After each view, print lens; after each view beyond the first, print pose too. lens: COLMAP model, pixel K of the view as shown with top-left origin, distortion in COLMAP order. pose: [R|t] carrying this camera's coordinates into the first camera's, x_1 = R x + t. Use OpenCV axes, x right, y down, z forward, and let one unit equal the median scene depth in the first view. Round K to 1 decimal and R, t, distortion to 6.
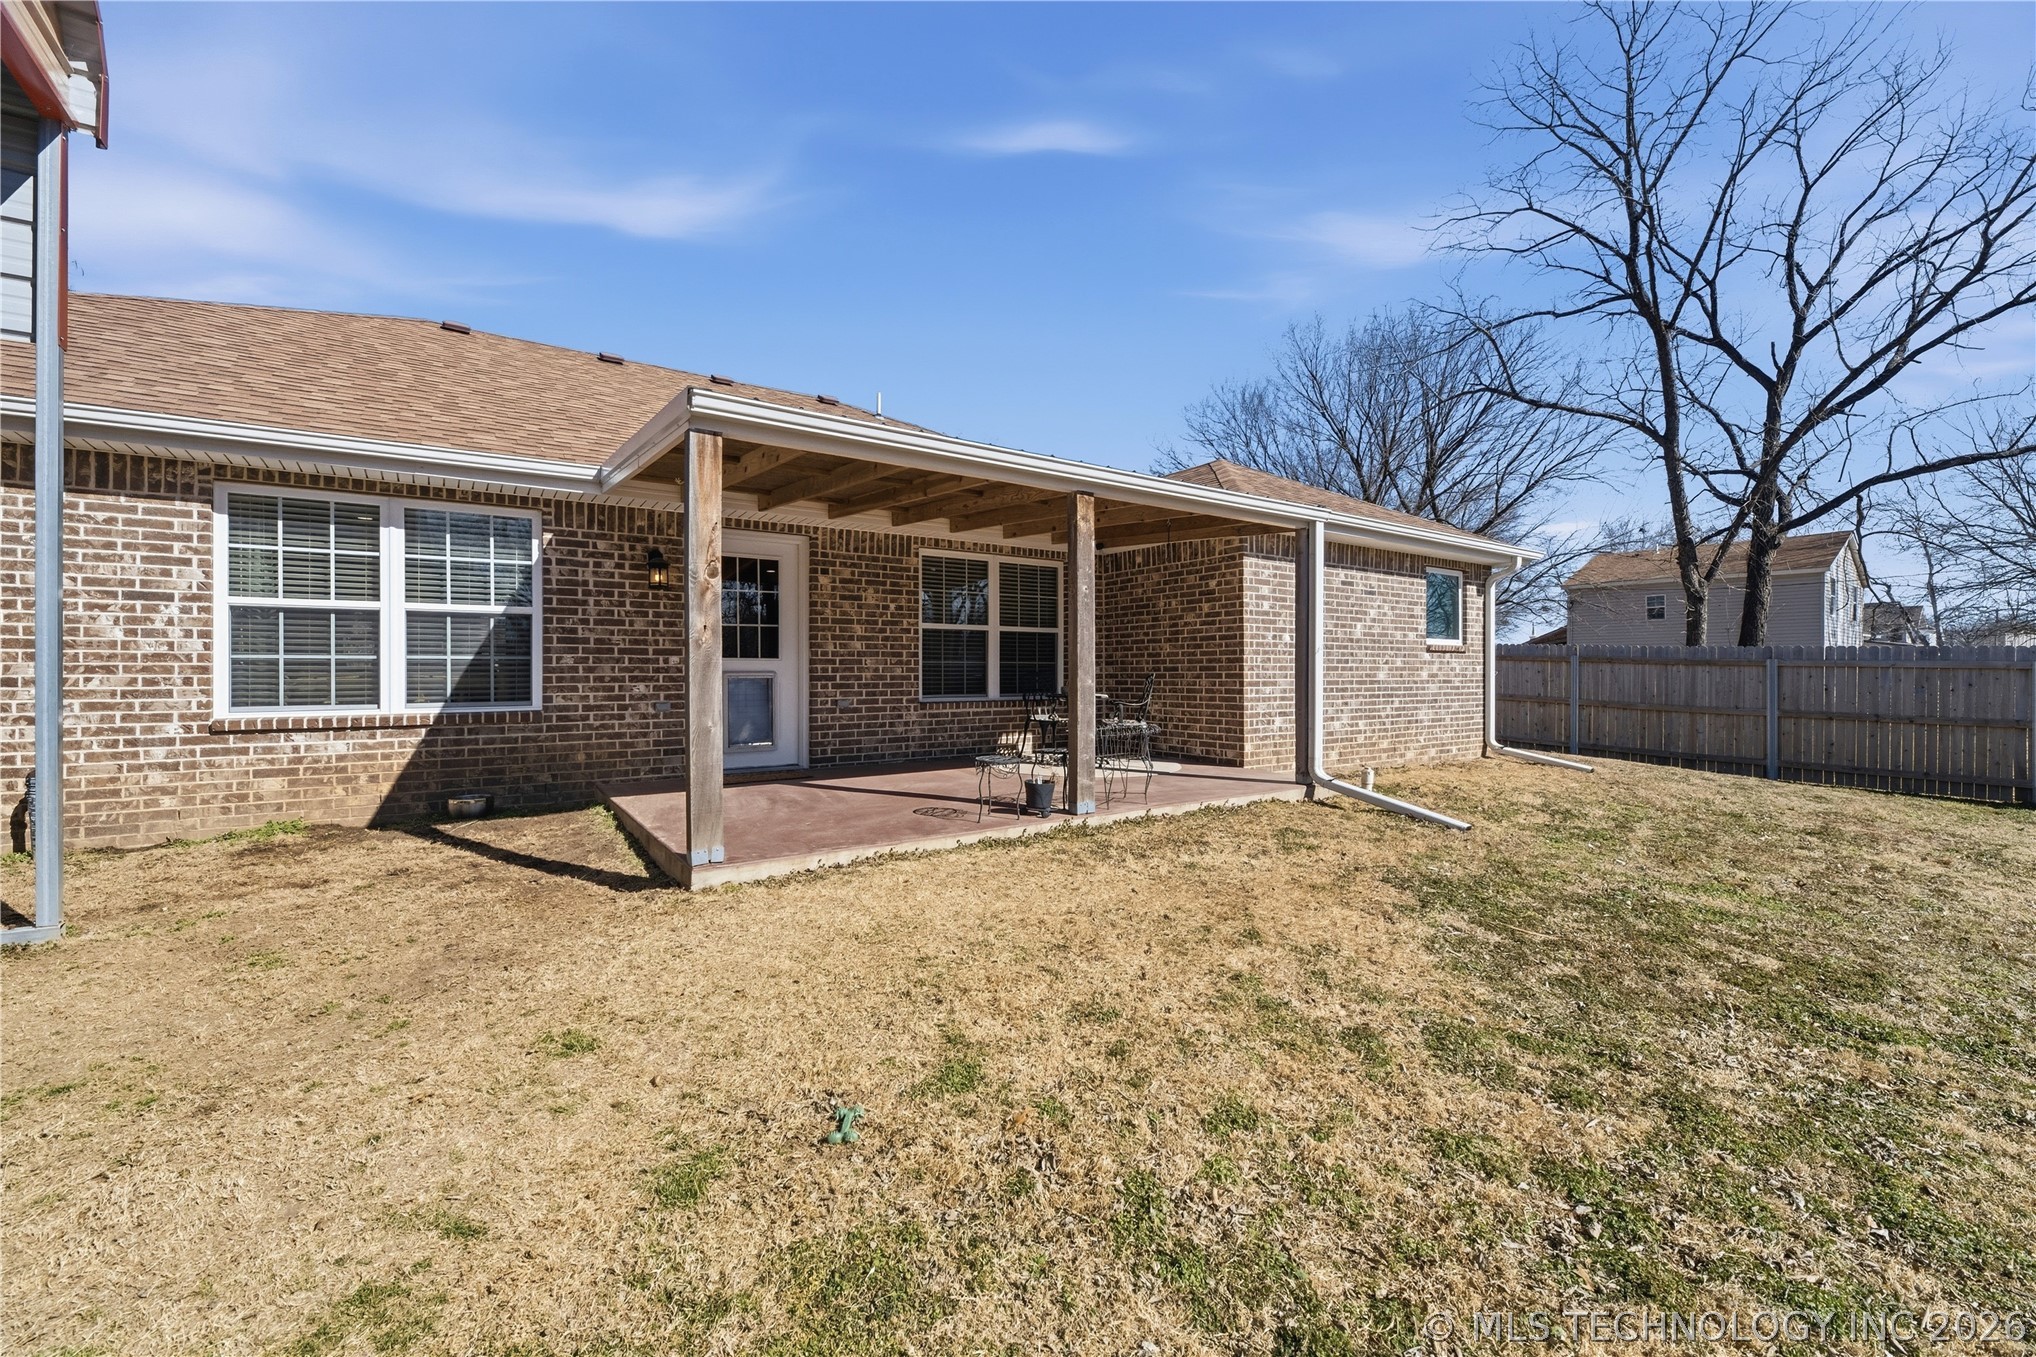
lens RADIAL K [[822.9, 0, 1017.0], [0, 822.9, 677.1], [0, 0, 1]] dist [-0.001146, -0.000098]
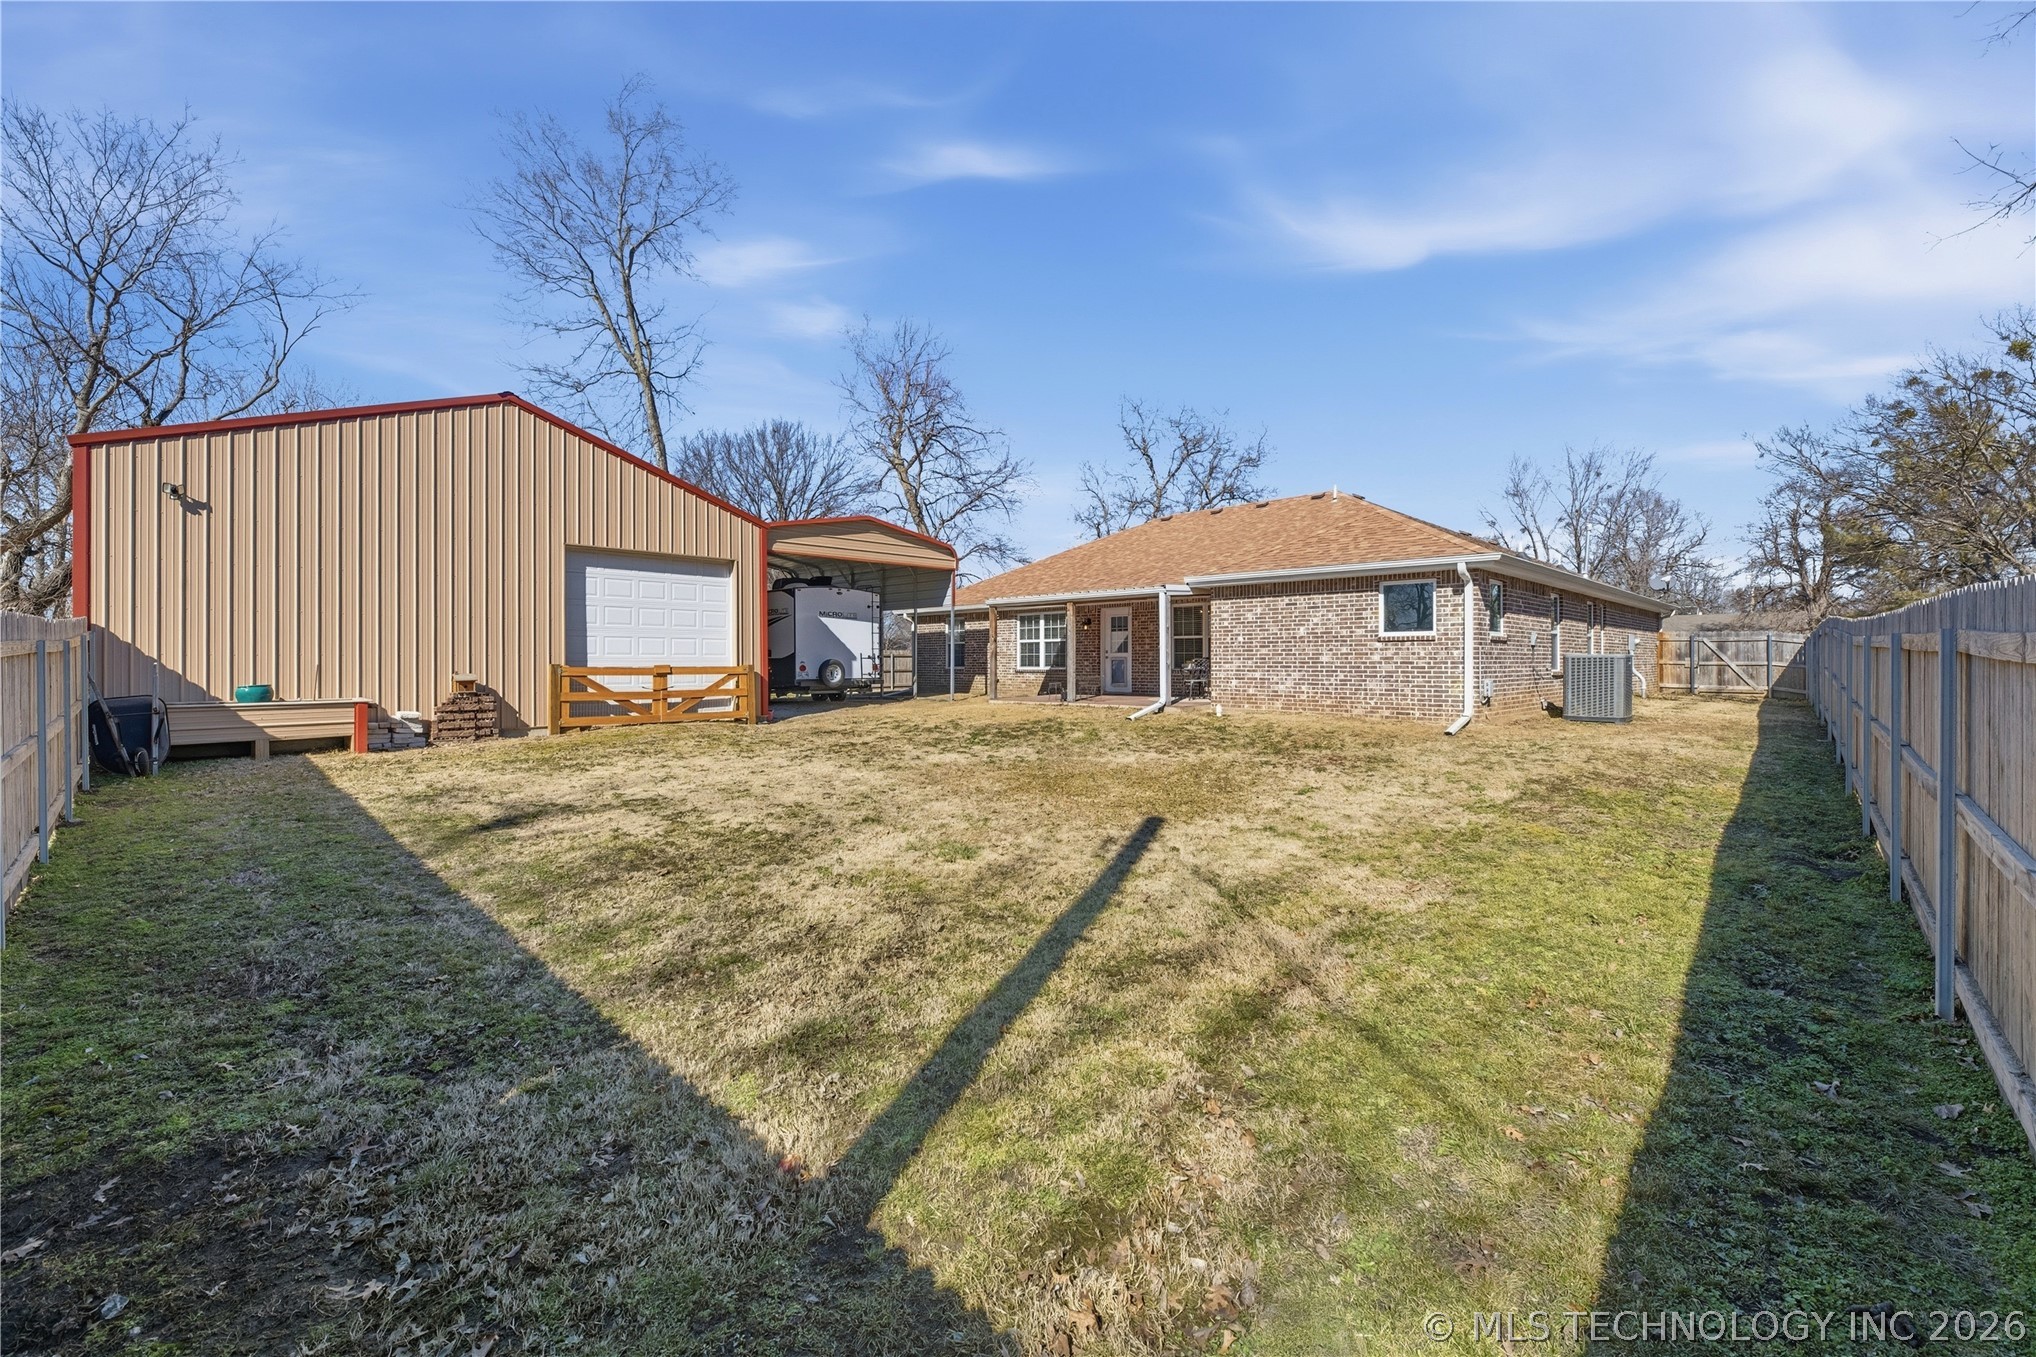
lens RADIAL K [[822.9, 0, 1016.9], [0, 822.9, 666.1], [0, 0, 1]] dist [-0.001146, -0.000098]
pose [[0.181378, 0.007775, -0.983383, 2.895798], [-0.000235, 0.999969, 0.007863, 0.000935], [0.983413, -0.001196, 0.181375, 0.194460]]
